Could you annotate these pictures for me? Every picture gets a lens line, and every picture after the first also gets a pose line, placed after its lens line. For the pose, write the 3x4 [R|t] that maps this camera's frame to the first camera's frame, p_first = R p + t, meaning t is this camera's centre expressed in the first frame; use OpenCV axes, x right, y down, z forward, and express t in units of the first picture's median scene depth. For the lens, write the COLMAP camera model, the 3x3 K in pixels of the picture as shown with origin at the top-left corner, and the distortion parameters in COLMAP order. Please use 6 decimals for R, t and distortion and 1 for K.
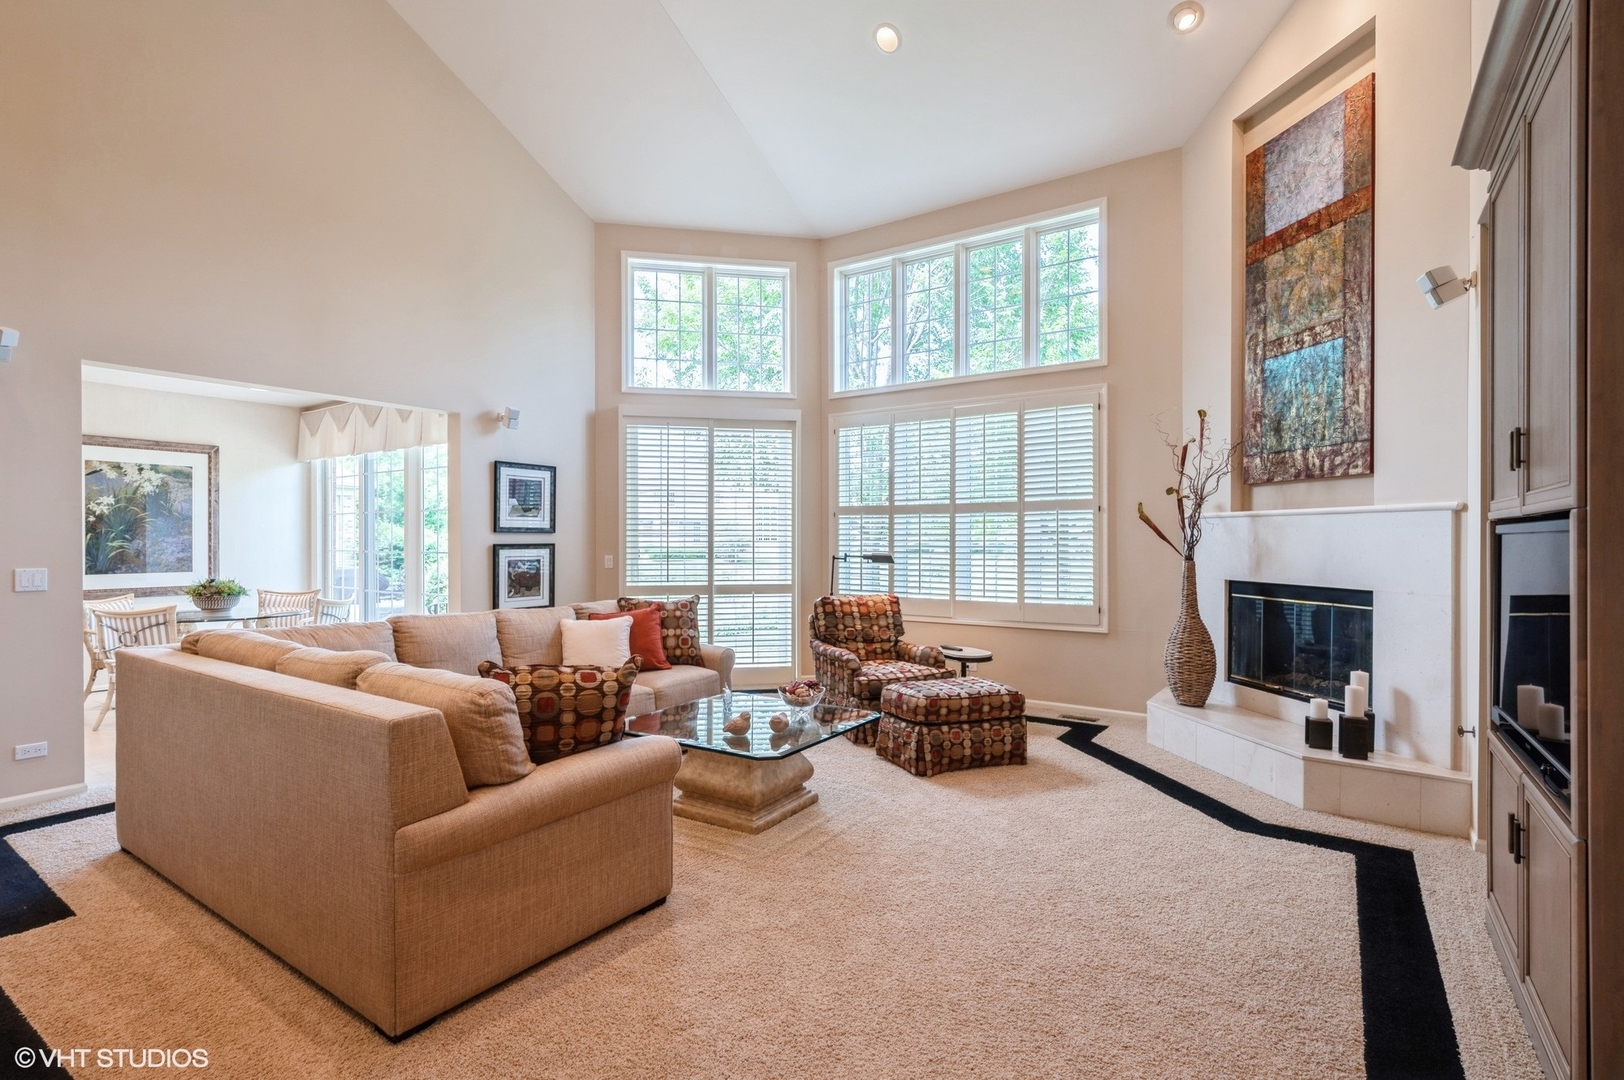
lens RADIAL K [[781.4, 0, 810.2], [0, 781.4, 539.5], [0, 0, 1]] dist [-0.001791, -0.000073]
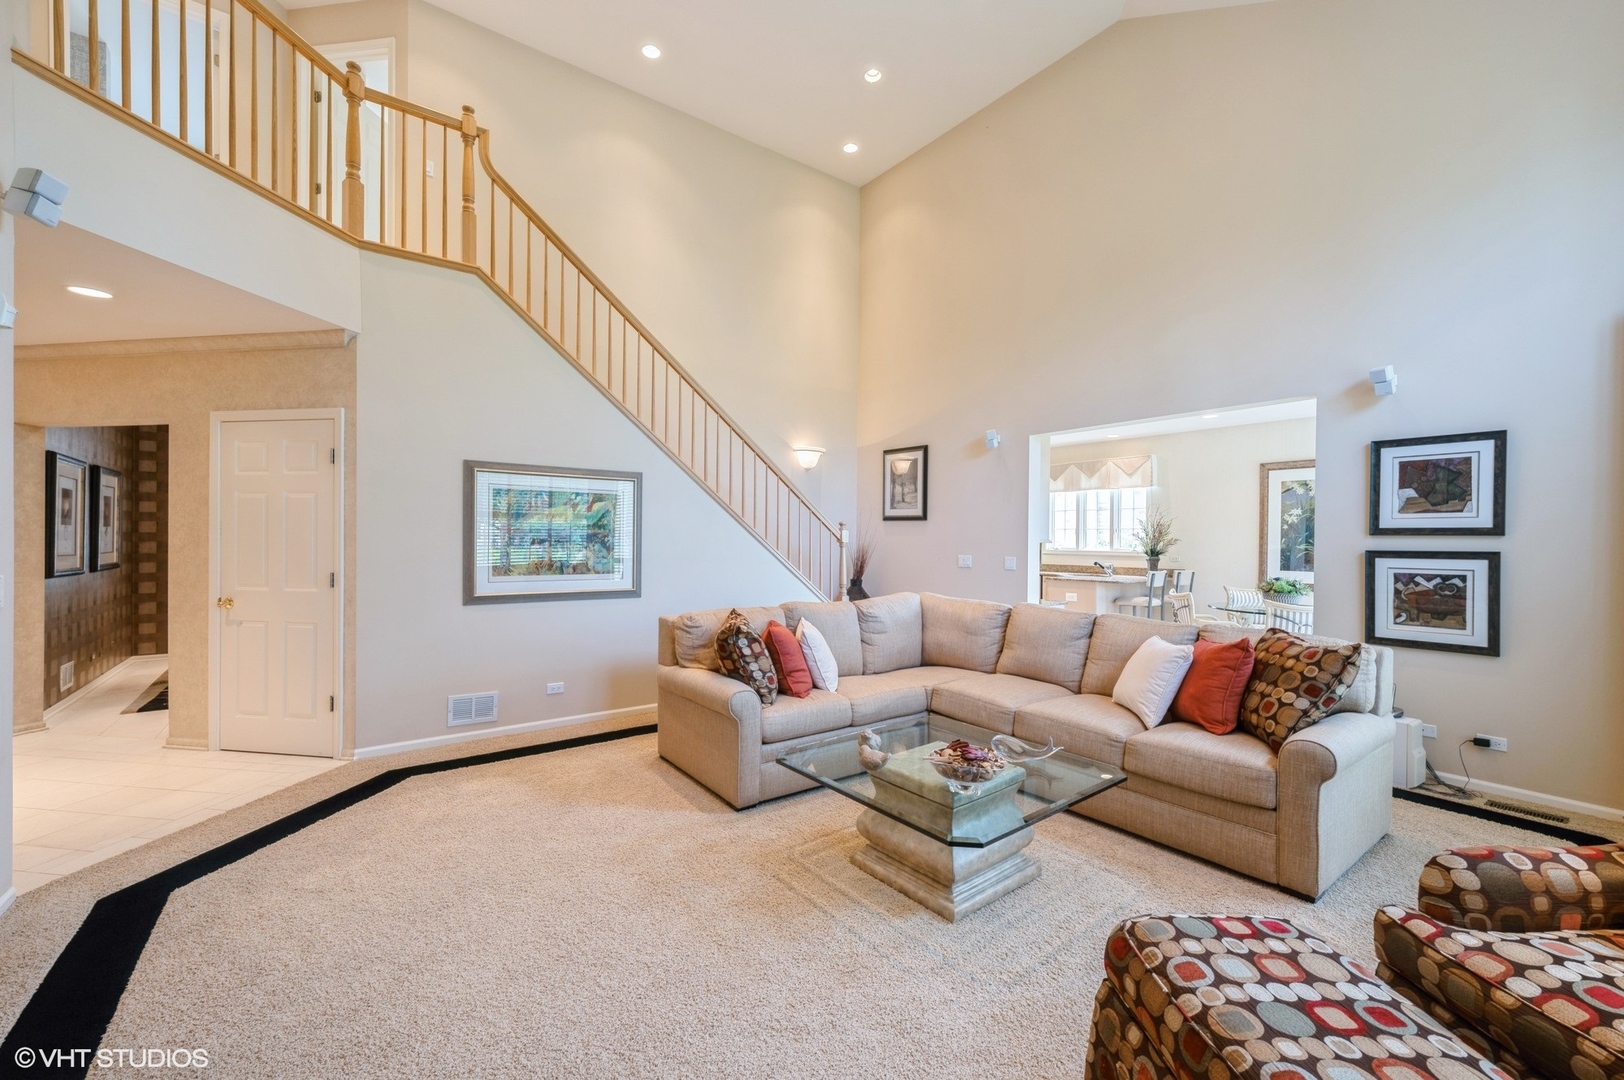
lens RADIAL K [[652.5, 0, 809.2], [0, 652.5, 539.0], [0, 0, 1]] dist [0.000428, 0.000015]
pose [[-0.335845, -0.002122, -0.941915, 0.371415], [-0.009952, 0.999950, 0.001296, -0.000636], [0.941865, 0.009809, -0.335849, 0.673132]]
